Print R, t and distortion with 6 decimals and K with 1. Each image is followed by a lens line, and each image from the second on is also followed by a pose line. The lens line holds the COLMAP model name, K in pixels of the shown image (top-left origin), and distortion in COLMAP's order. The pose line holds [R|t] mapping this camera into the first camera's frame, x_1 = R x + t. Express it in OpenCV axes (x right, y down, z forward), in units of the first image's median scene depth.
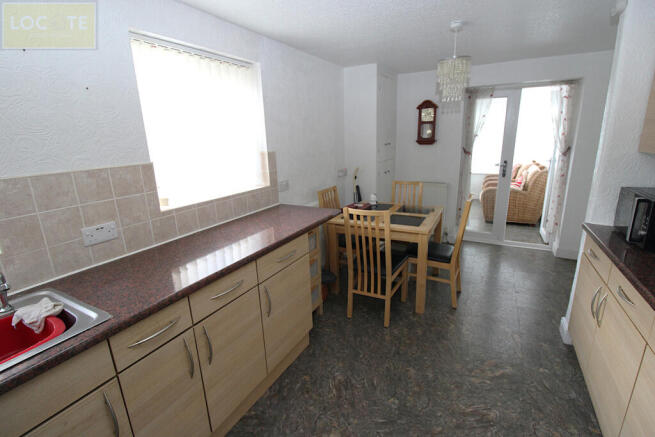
lens RADIAL K [[301.6, 0, 330.1], [0, 301.6, 214.6], [0, 0, 1]] dist [0.002997, -0.012119]
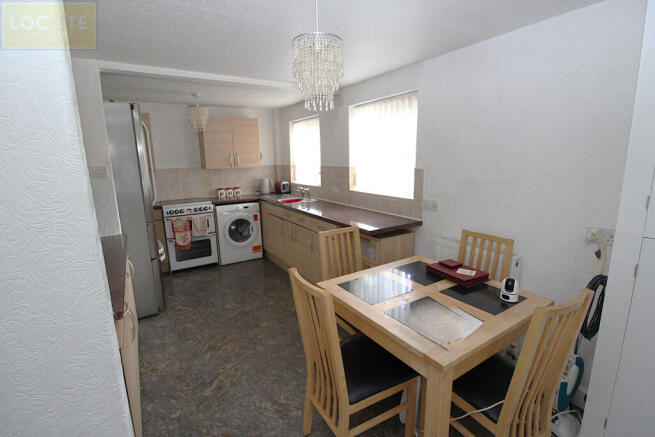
lens RADIAL K [[301.6, 0, 330.1], [0, 301.6, 214.6], [0, 0, 1]] dist [0.002997, -0.012119]
pose [[-0.488096, 0.202432, -0.848990, 1.135357], [-0.188355, 0.925378, 0.328934, -0.448477], [0.852224, 0.320463, -0.413544, 1.580803]]
